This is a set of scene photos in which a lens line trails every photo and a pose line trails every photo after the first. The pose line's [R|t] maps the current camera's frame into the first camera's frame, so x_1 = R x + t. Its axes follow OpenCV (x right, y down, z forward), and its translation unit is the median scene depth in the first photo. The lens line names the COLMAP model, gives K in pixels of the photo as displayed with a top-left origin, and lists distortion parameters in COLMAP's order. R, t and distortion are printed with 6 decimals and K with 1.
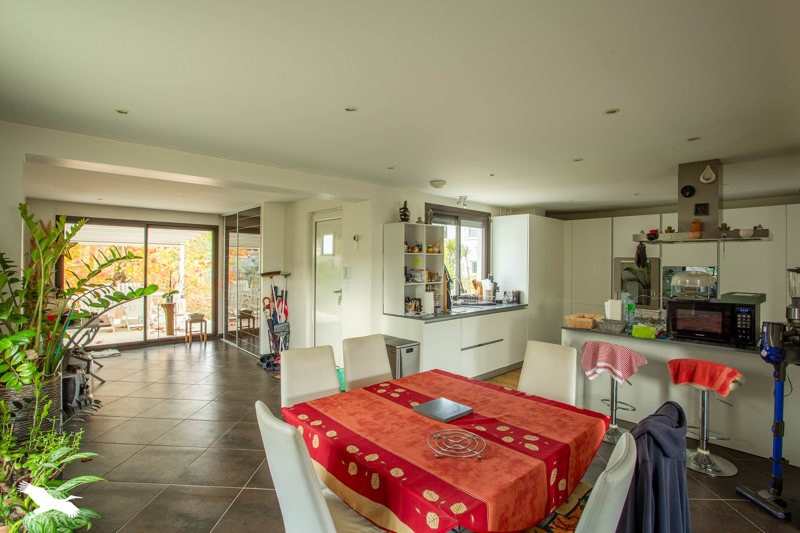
lens RADIAL K [[390.6, 0, 400.0], [0, 390.6, 266.5], [0, 0, 1]] dist [-0.055773, 0.000013]
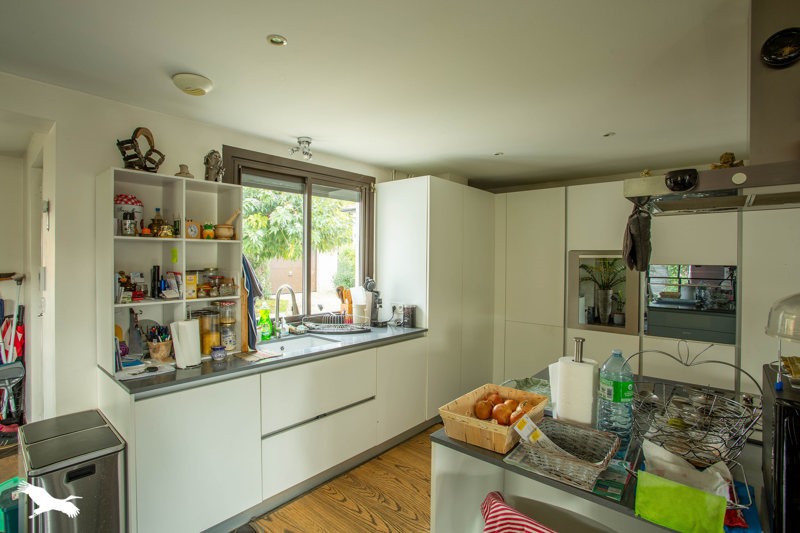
lens RADIAL K [[390.6, 0, 400.0], [0, 390.6, 266.5], [0, 0, 1]] dist [-0.055773, 0.000013]
pose [[0.994559, -0.000452, 0.104170, 0.224533], [-0.000458, 0.999962, 0.008711, -0.002721], [-0.104170, -0.008712, 0.994521, 0.412439]]
